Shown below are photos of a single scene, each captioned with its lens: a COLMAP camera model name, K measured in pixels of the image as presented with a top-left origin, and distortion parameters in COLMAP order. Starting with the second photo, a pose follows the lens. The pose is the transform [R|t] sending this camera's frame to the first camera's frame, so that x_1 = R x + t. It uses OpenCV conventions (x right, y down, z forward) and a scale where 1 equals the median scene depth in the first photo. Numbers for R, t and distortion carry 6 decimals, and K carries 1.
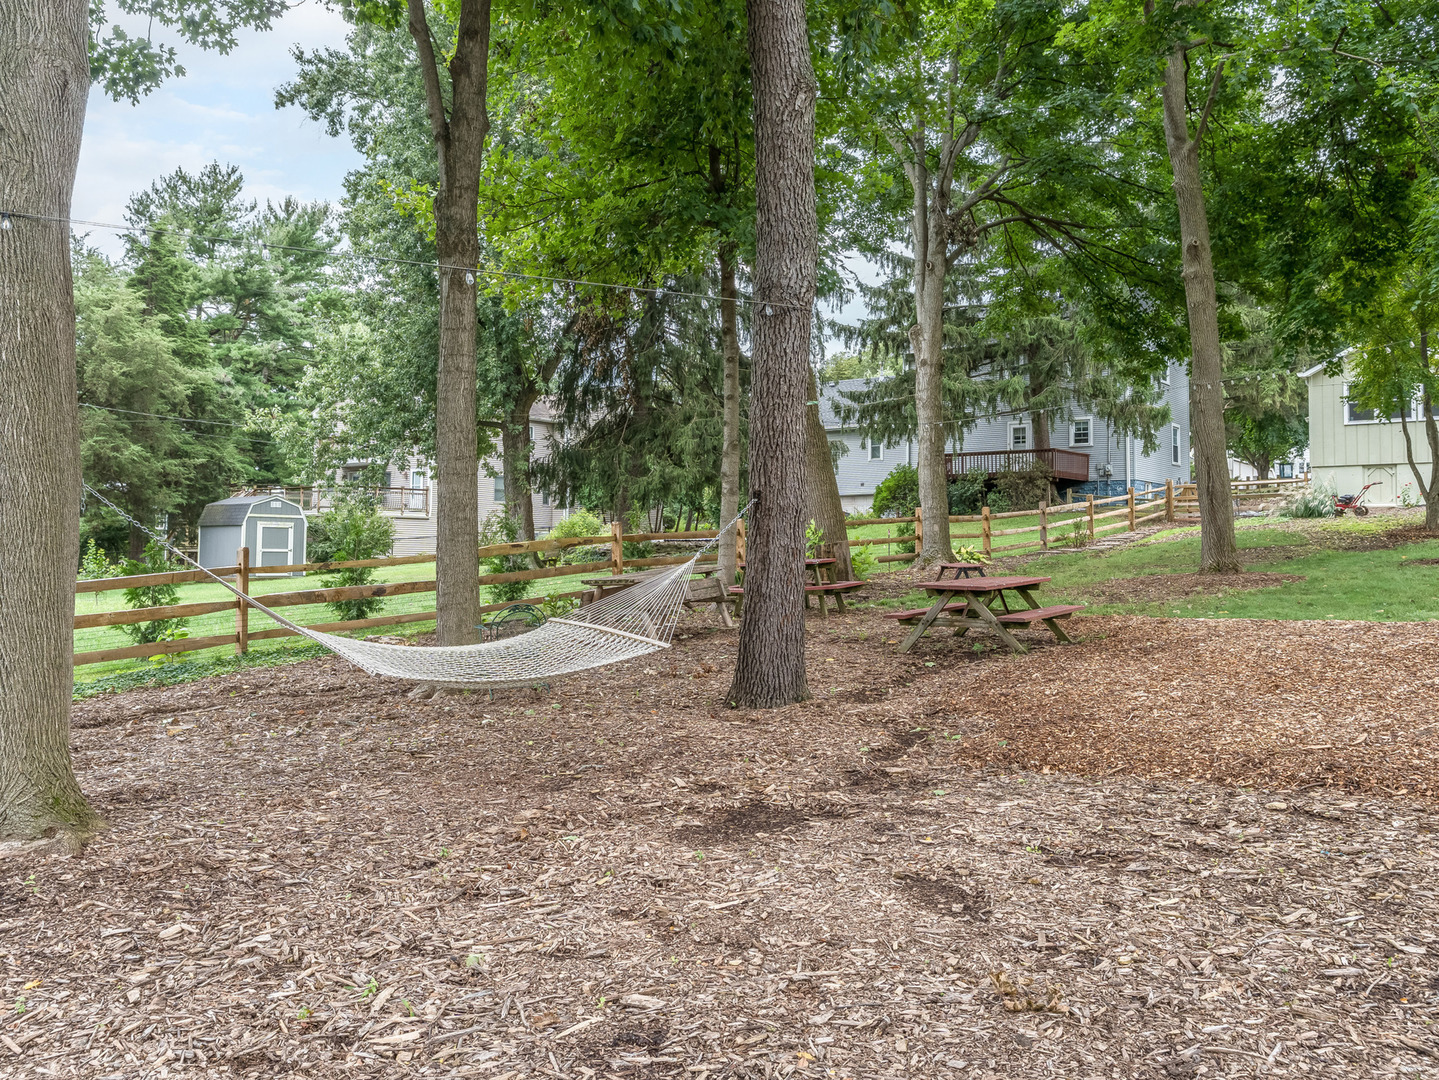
lens RADIAL K [[1221.6, 0, 719.5], [0, 1221.6, 540.0], [0, 0, 1]] dist [-0.003768, -0.002831]
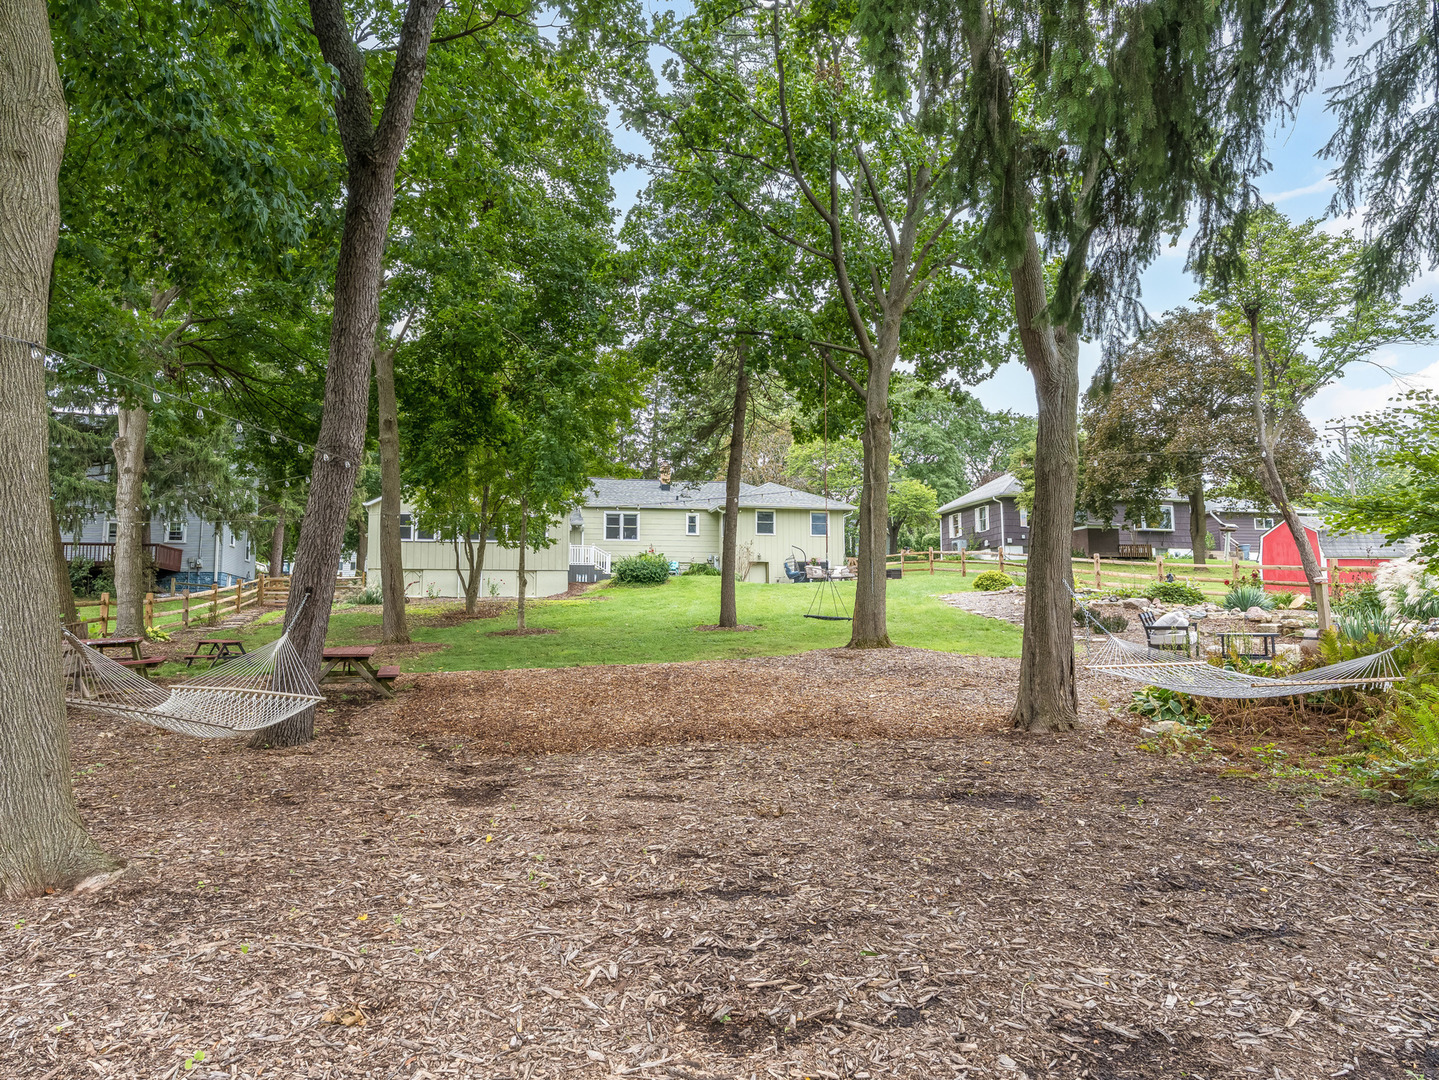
lens RADIAL K [[964.3, 0, 719.5], [0, 964.3, 540.0], [0, 0, 1]] dist [-0.000070, -0.000157]
pose [[0.624065, 0.061696, 0.778933, -0.136775], [0.003337, 0.996658, -0.081615, -0.000089], [-0.781365, 0.053532, 0.621774, -0.015292]]
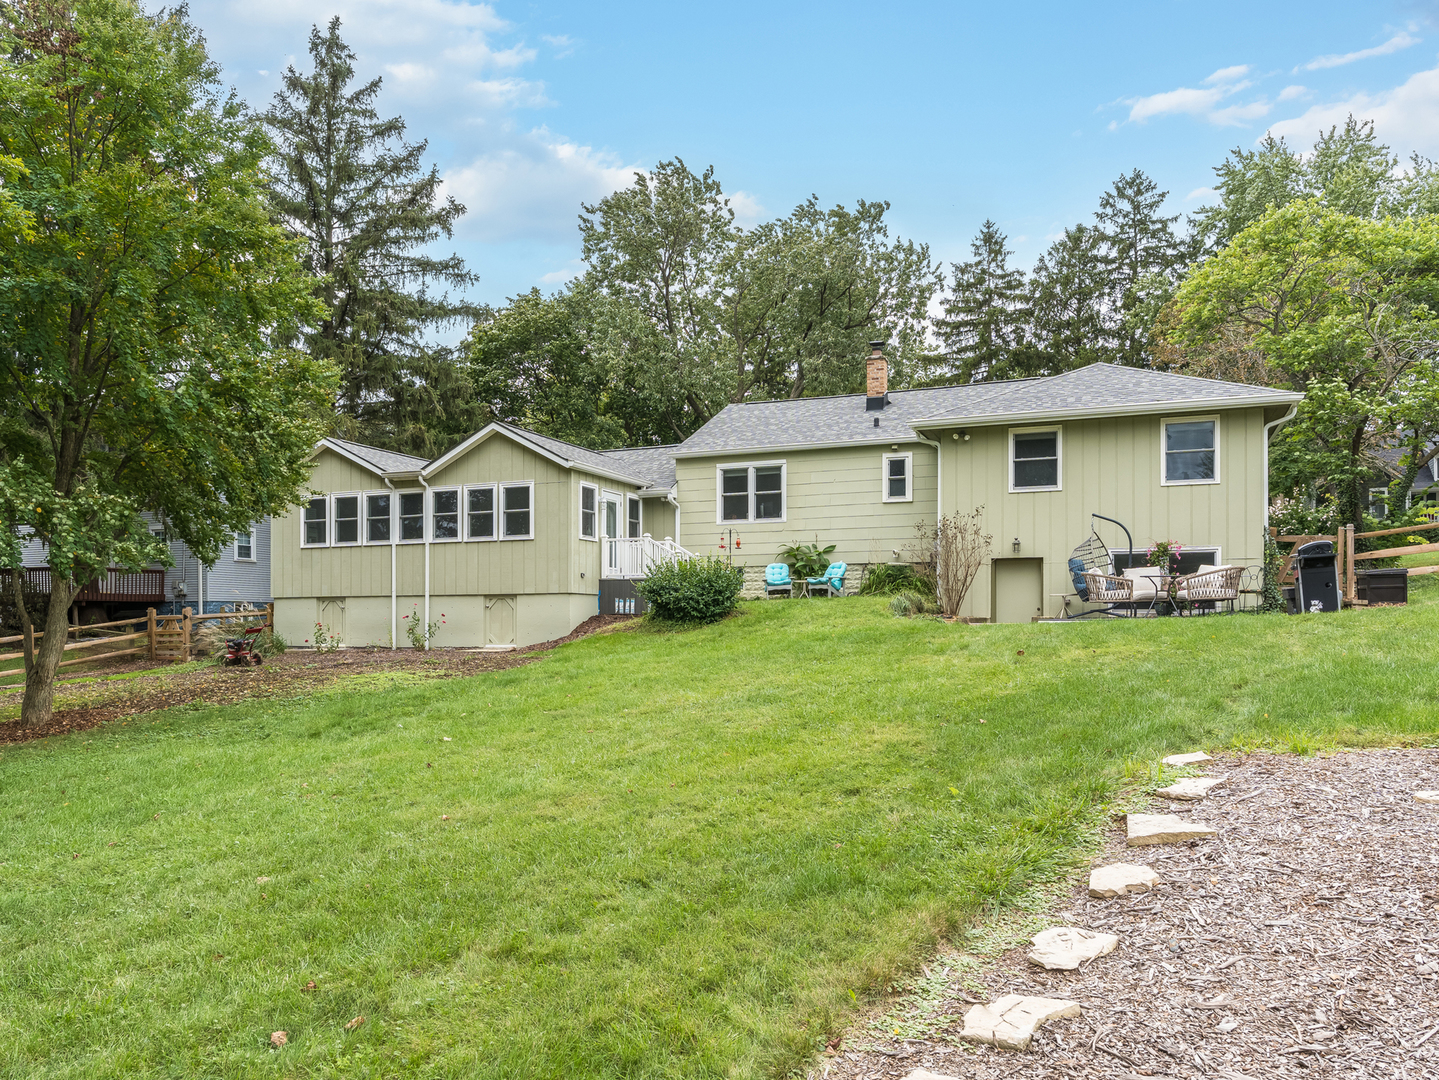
lens RADIAL K [[1027.0, 0, 718.8], [0, 1027.0, 623.7], [0, 0, 1]] dist [-0.029872, 0.004865]
pose [[0.966123, -0.014833, 0.257654, 0.614752], [0.009934, 0.999744, 0.020306, -0.054481], [-0.257889, -0.017058, 0.966024, 0.254541]]
